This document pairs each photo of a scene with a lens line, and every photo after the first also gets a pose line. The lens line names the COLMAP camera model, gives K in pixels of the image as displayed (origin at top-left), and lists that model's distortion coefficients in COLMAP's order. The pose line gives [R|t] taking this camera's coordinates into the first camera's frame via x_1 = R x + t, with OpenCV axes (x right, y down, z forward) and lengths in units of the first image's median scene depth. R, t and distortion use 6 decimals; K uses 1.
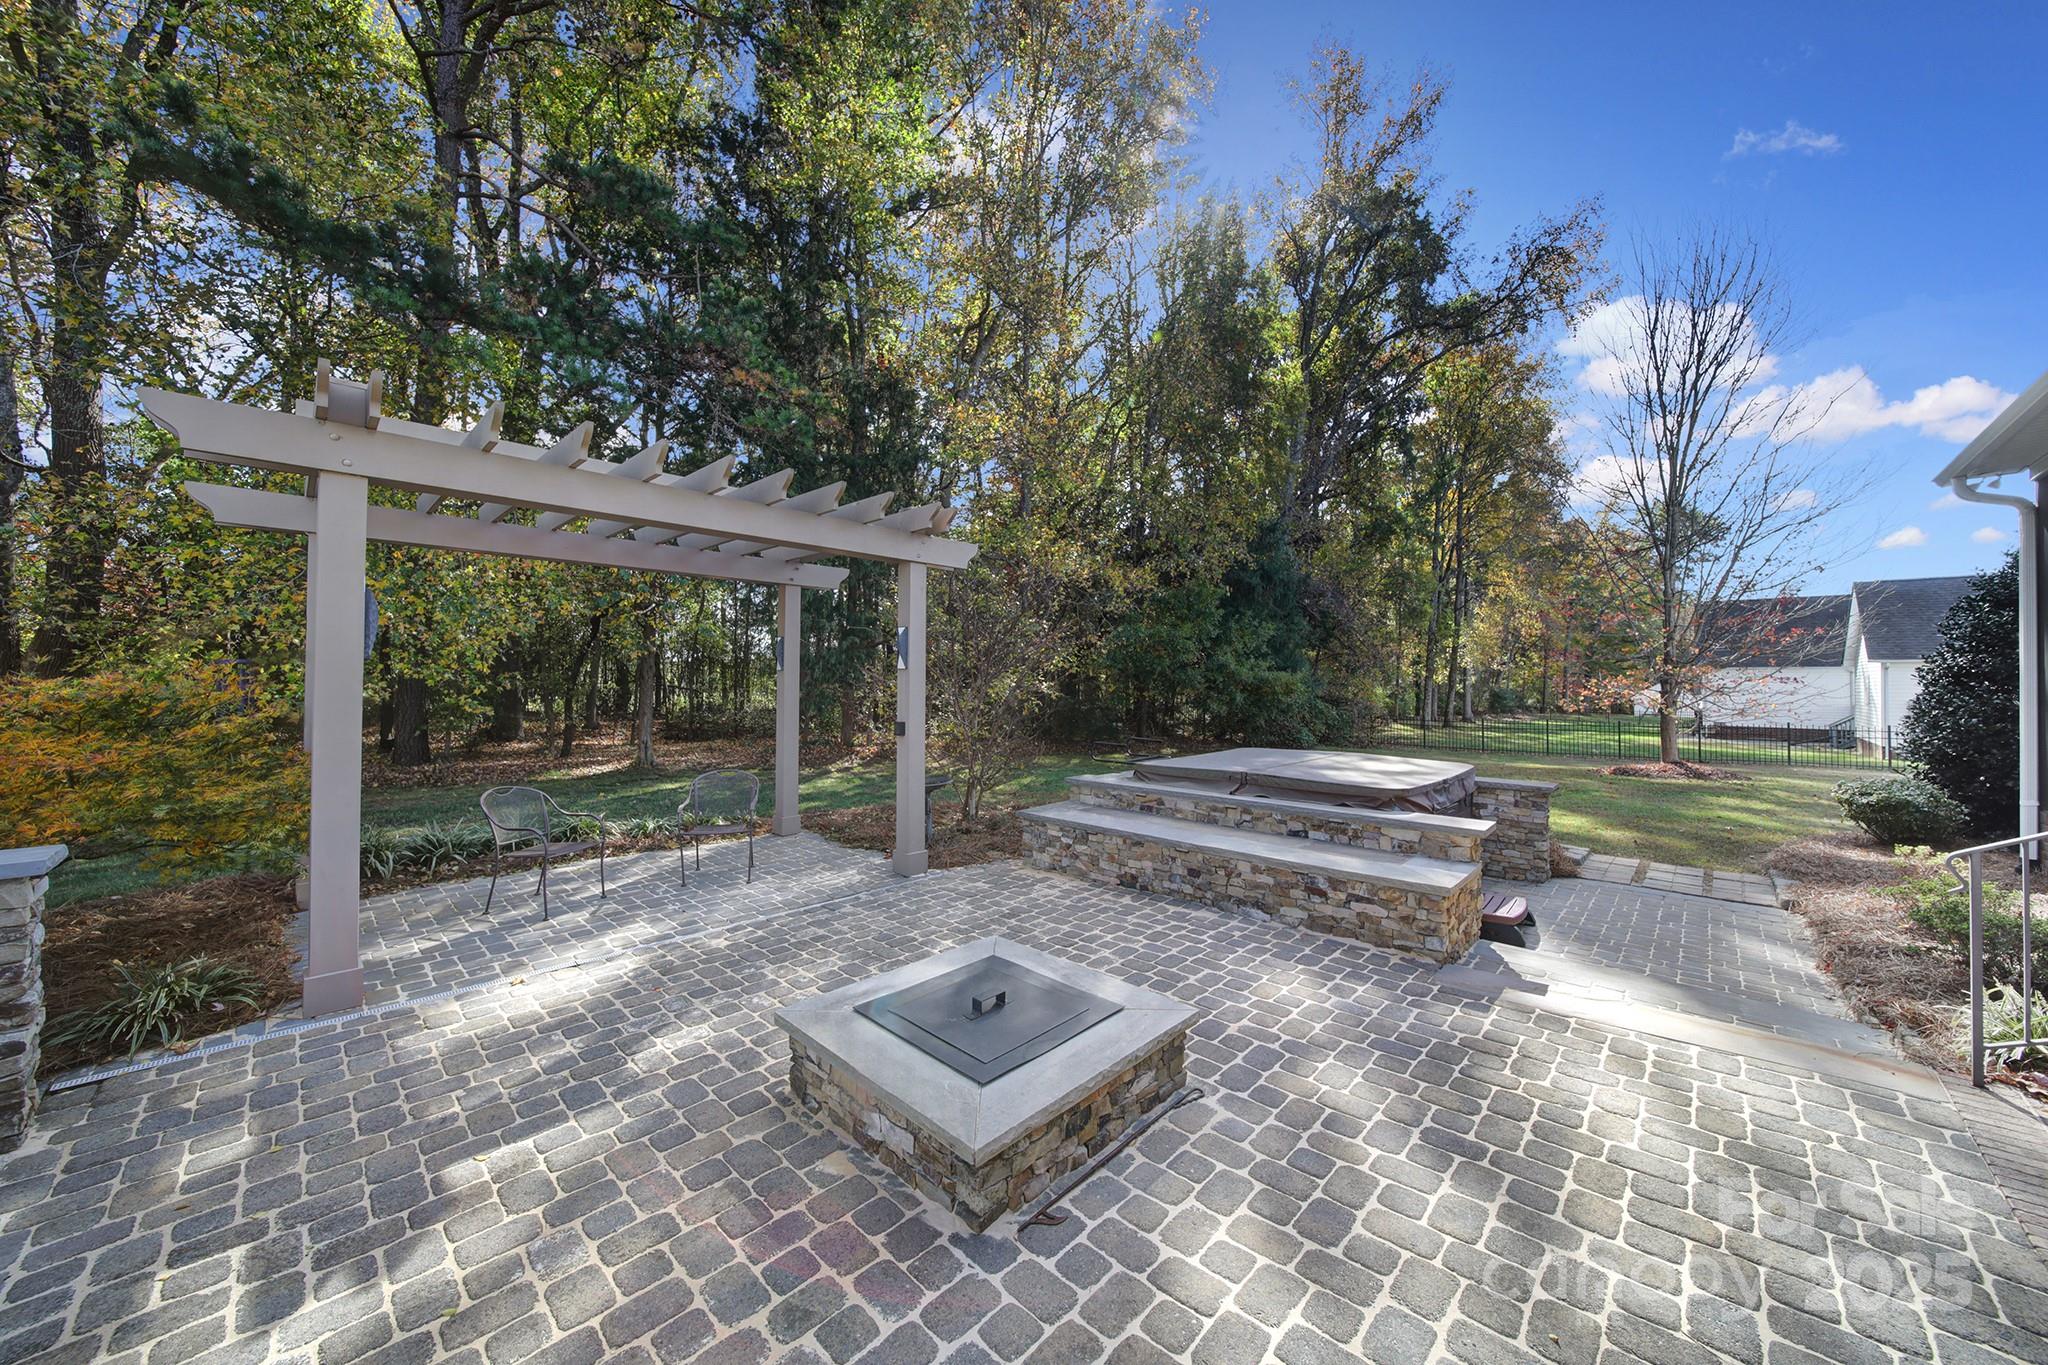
lens RADIAL K [[717.0, 0, 1025.1], [0, 717.0, 680.1], [0, 0, 1]] dist [-0.002355, -0.001062]
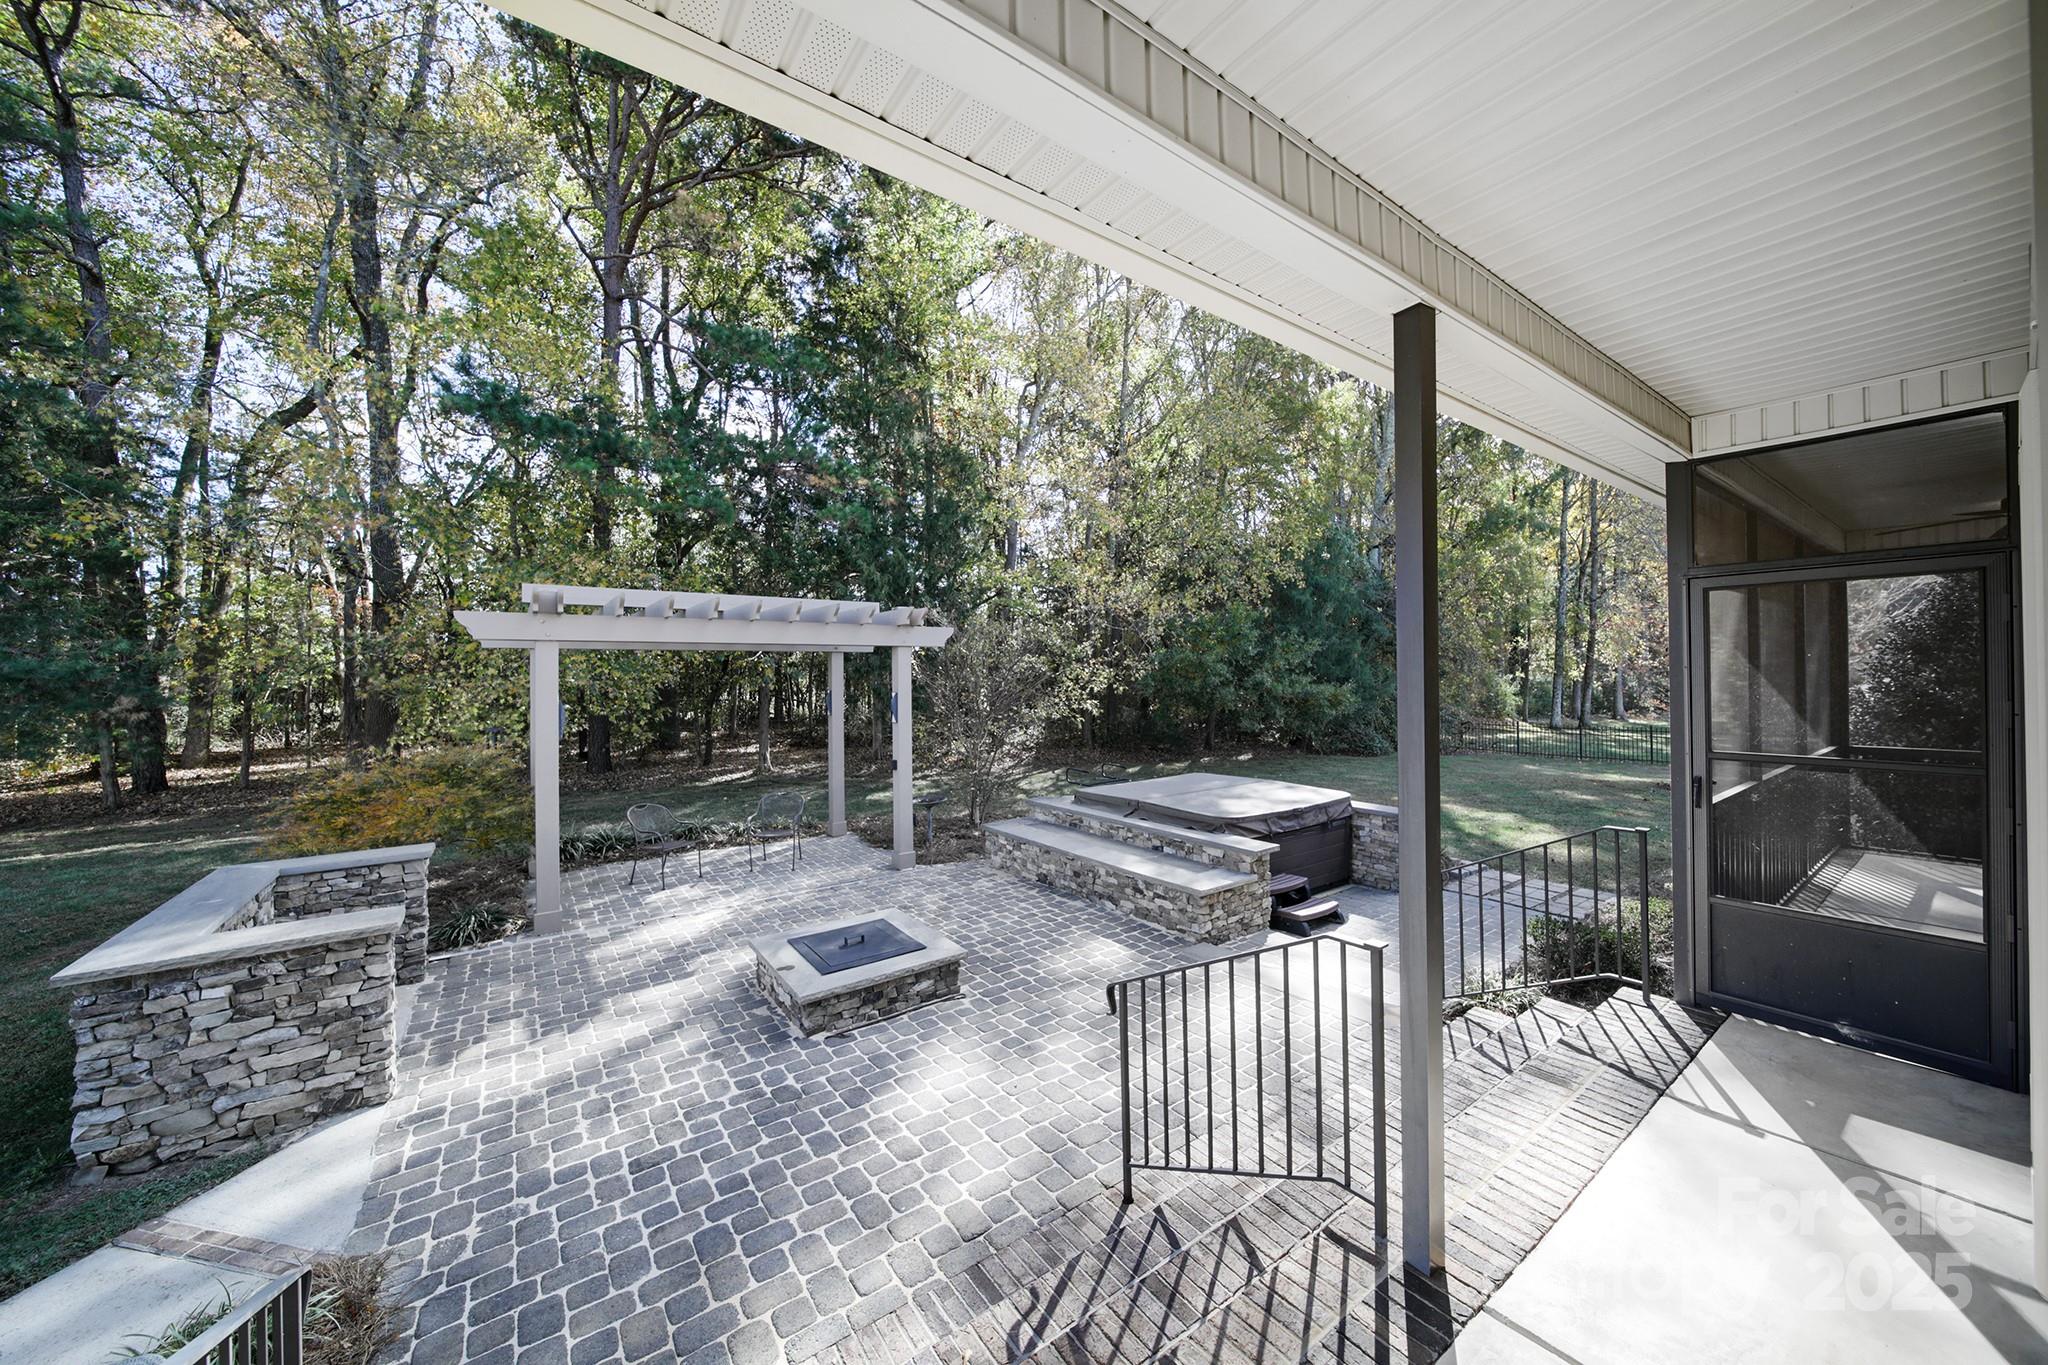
lens RADIAL K [[717.0, 0, 1023.0], [0, 717.0, 679.7], [0, 0, 1]] dist [-0.002355, -0.001062]
pose [[0.982903, -0.015022, -0.183511, 0.422269], [0.016420, 0.999847, 0.006101, -0.130861], [0.183391, -0.009010, 0.982999, -0.423613]]
